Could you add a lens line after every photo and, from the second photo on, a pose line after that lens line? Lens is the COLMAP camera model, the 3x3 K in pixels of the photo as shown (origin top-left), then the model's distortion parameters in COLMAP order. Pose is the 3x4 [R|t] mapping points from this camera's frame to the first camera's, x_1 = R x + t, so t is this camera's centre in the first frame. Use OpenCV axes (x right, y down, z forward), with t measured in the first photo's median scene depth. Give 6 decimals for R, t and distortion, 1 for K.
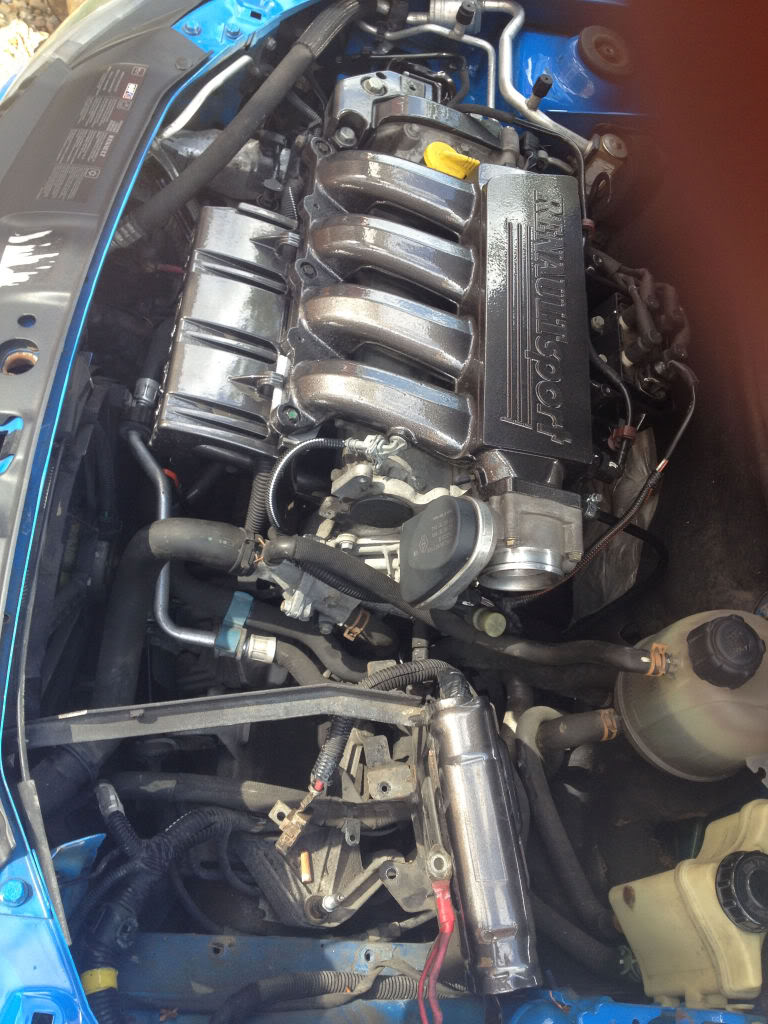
lens RADIAL K [[1019.9, 0, 383.8], [0, 1019.9, 496.6], [0, 0, 1]] dist [0.199992, -0.465327]
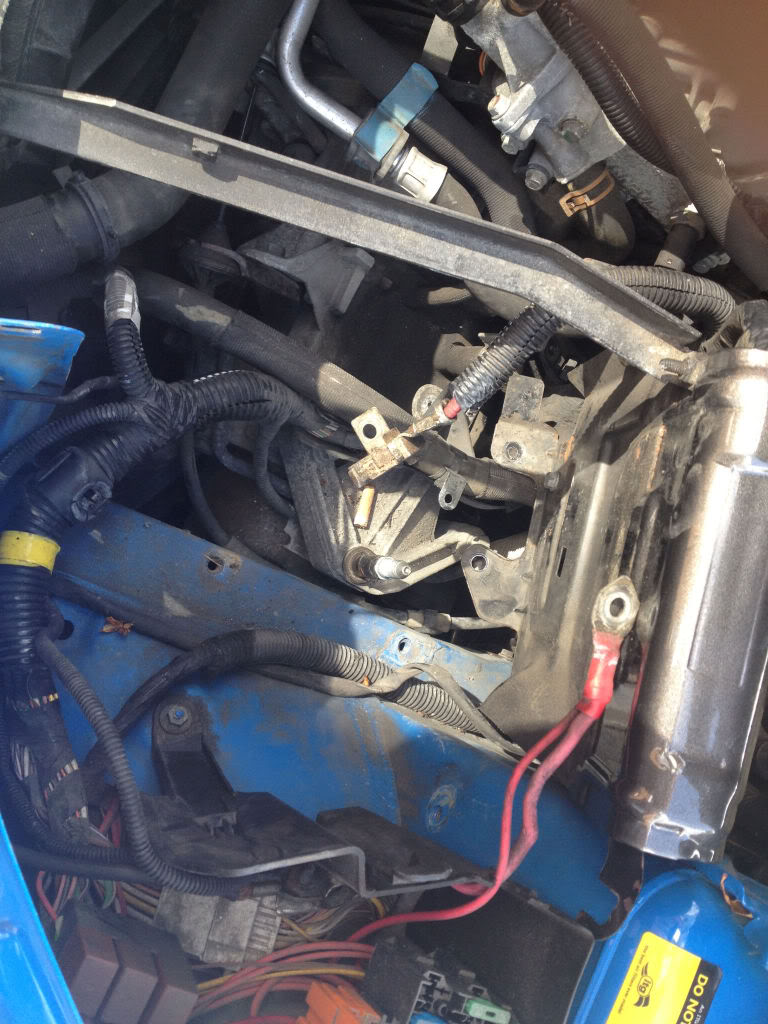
lens RADIAL K [[1019.9, 0, 383.8], [0, 1019.9, 496.6], [0, 0, 1]] dist [0.199992, -0.465327]
pose [[0.926702, 0.375762, 0.005164, -0.072538], [-0.356712, 0.875232, 0.326688, 0.125374], [0.118237, -0.304584, 0.945118, 0.365672]]
